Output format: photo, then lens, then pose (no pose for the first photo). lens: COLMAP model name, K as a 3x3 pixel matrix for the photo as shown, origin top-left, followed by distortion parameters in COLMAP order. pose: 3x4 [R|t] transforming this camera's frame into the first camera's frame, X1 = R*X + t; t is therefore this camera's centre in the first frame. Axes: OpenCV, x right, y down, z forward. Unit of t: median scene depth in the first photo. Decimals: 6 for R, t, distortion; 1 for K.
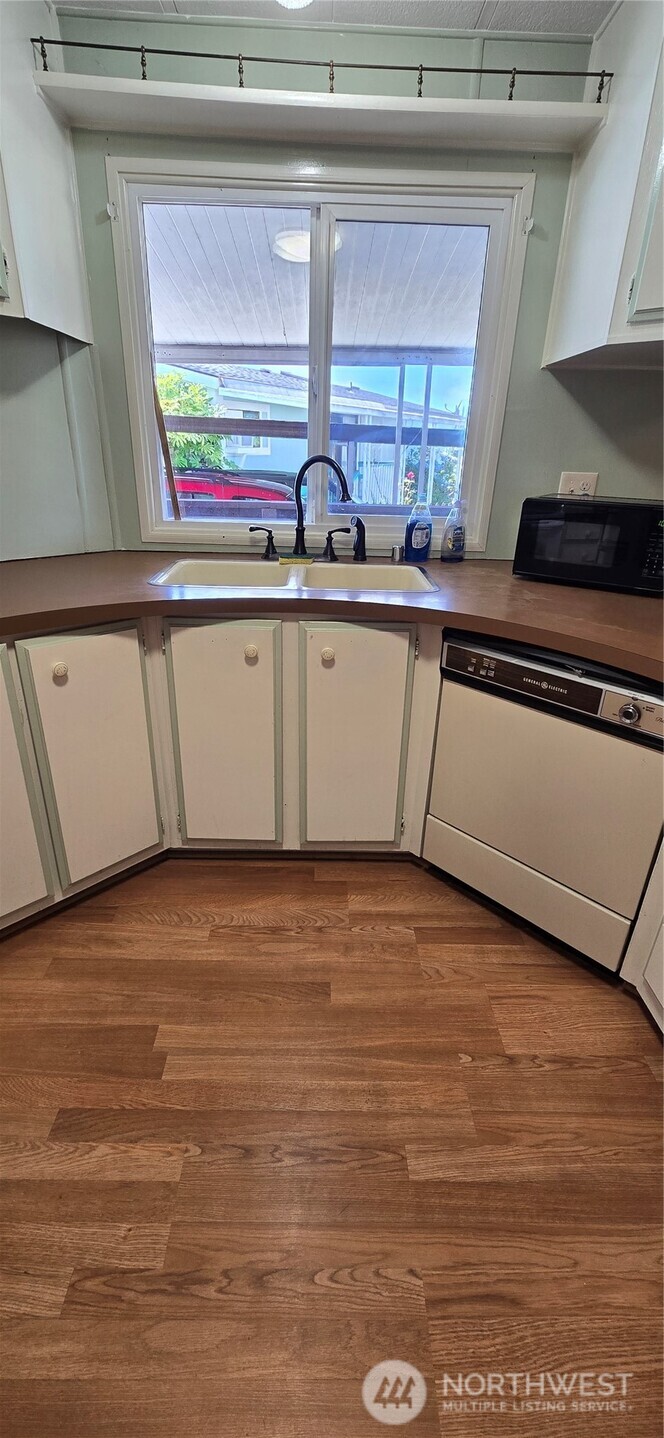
lens RADIAL K [[588.1, 0, 331.6], [0, 588.1, 712.6], [0, 0, 1]] dist [-0.009027, 0.001101]
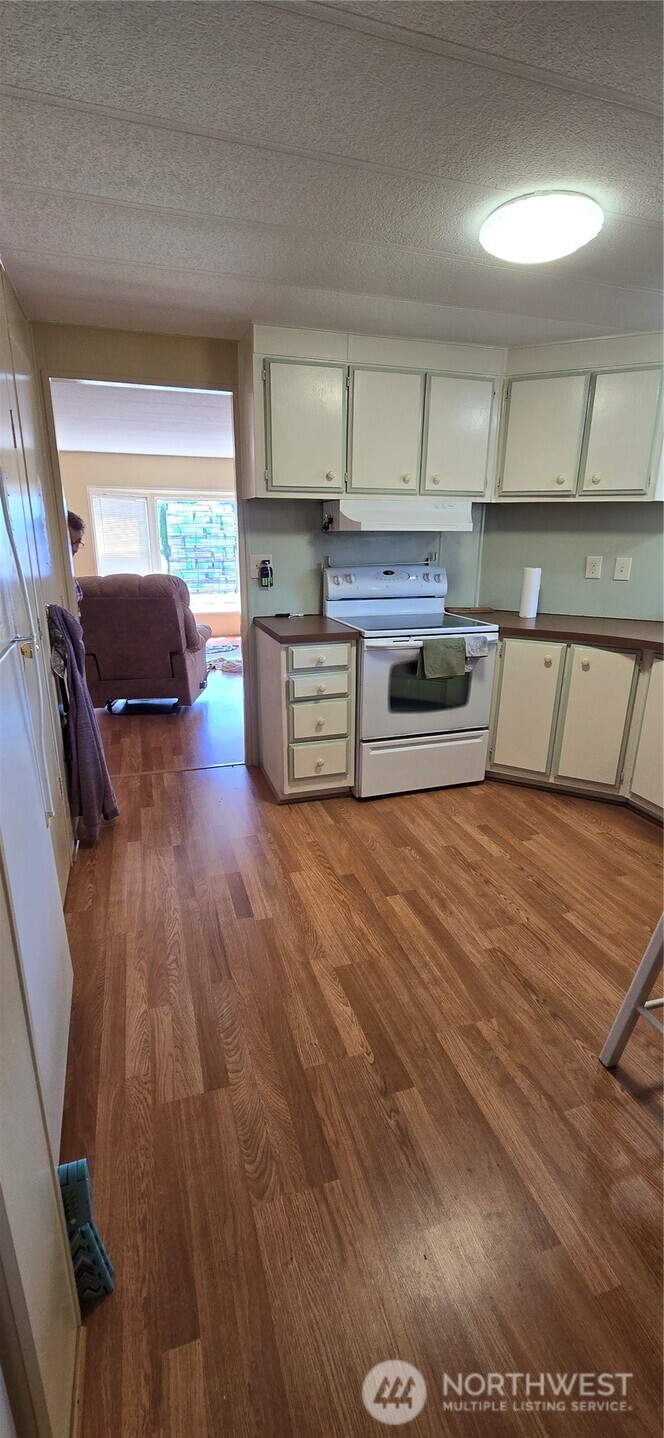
lens RADIAL K [[588.1, 0, 319.8], [0, 588.1, 709.2], [0, 0, 1]] dist [-0.009027, 0.001101]
pose [[0.286595, 0.252334, -0.924225, 1.109449], [-0.393836, 0.910442, 0.126445, 0.167816], [0.873359, 0.327754, 0.360306, -0.469374]]
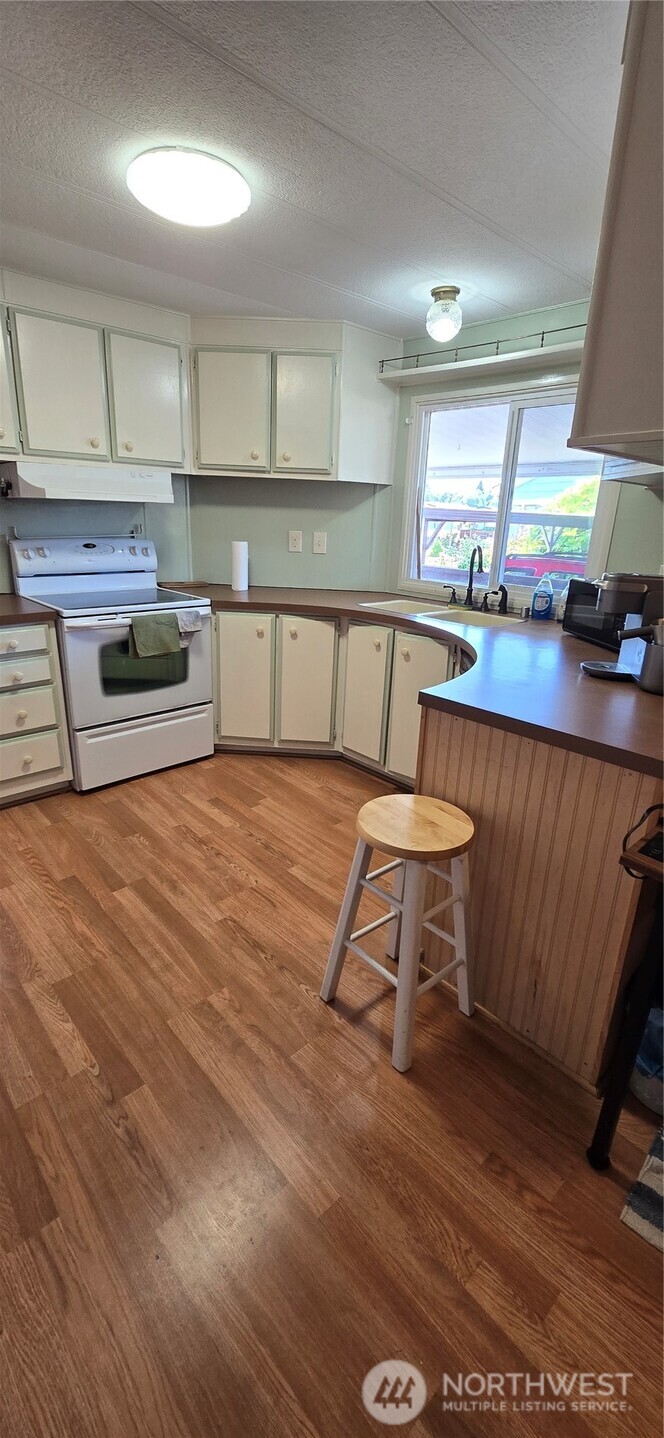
lens RADIAL K [[588.1, 0, 319.9], [0, 588.1, 705.1], [0, 0, 1]] dist [-0.009027, 0.001101]
pose [[0.661515, 0.230833, -0.713522, 1.124459], [-0.326132, 0.945318, 0.003461, 0.135417], [0.675304, 0.230413, 0.700624, -0.381965]]
